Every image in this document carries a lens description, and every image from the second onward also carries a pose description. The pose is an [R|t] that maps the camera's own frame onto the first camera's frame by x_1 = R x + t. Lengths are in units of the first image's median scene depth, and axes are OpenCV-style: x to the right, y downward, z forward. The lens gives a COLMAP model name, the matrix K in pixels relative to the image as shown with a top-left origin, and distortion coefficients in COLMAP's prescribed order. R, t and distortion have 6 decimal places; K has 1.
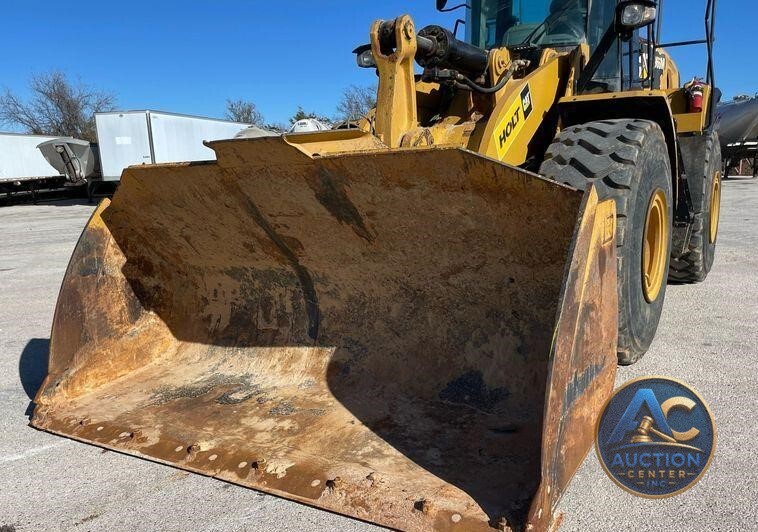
lens RADIAL K [[673.7, 0, 355.2], [0, 673.7, 335.5], [0, 0, 1]] dist [0.102442, -0.121144]
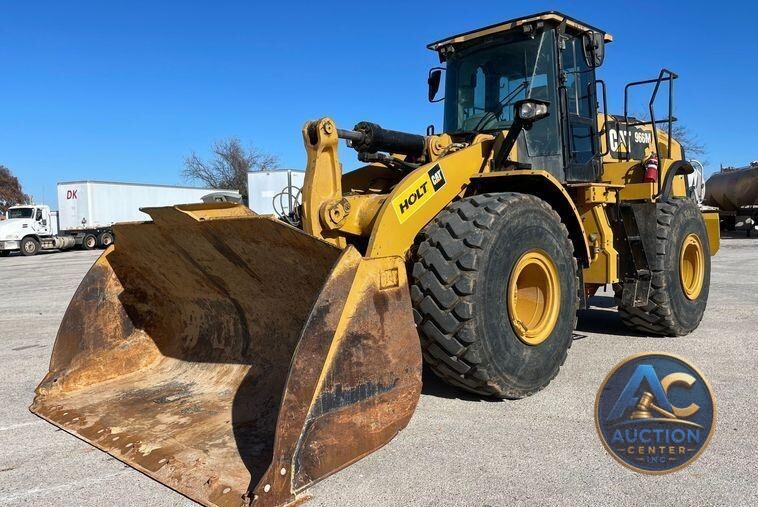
lens RADIAL K [[650.2, 0, 356.1], [0, 650.2, 247.6], [0, 0, 1]] dist [0.070134, -0.065303]
pose [[0.975335, 0.025927, -0.219200, 0.410330], [-0.067591, 0.980453, -0.184780, 0.015222], [0.210125, 0.195038, 0.958023, -0.161989]]
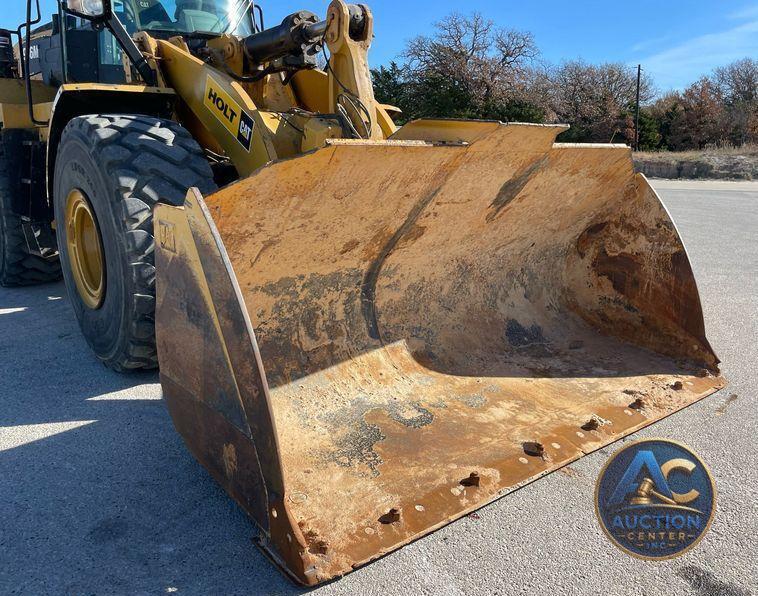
lens RADIAL K [[636.3, 0, 431.5], [0, 636.3, 308.7], [0, 0, 1]] dist [0.100744, -0.010902]
pose [[0.265327, -0.181830, 0.946858, -0.867095], [0.205903, 0.970086, 0.128593, -0.133509], [-0.941916, 0.160842, 0.294830, 0.680264]]
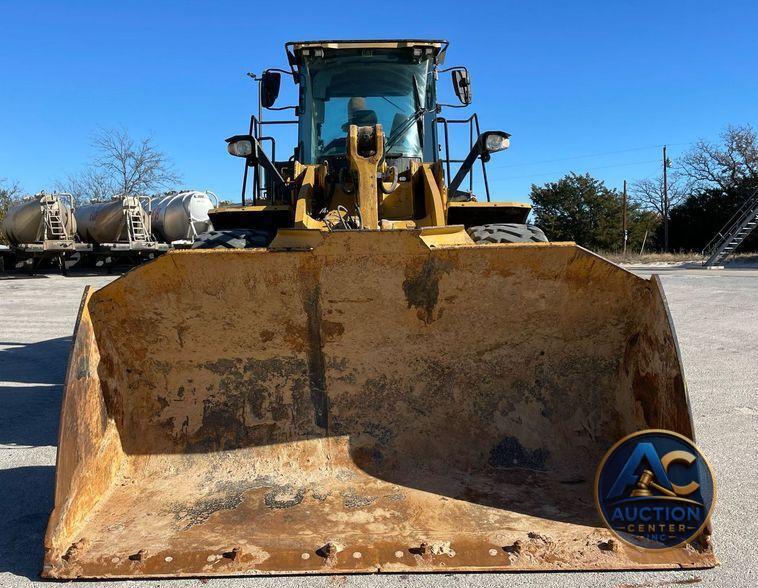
lens RADIAL K [[771.9, 0, 370.7], [0, 771.9, 287.8], [0, 0, 1]] dist [0.074103, 0.000000]
pose [[0.835092, -0.000555, 0.550110, -0.619568], [0.109060, 0.980318, -0.164570, -0.002805], [-0.539191, 0.197426, 0.818716, 0.027273]]
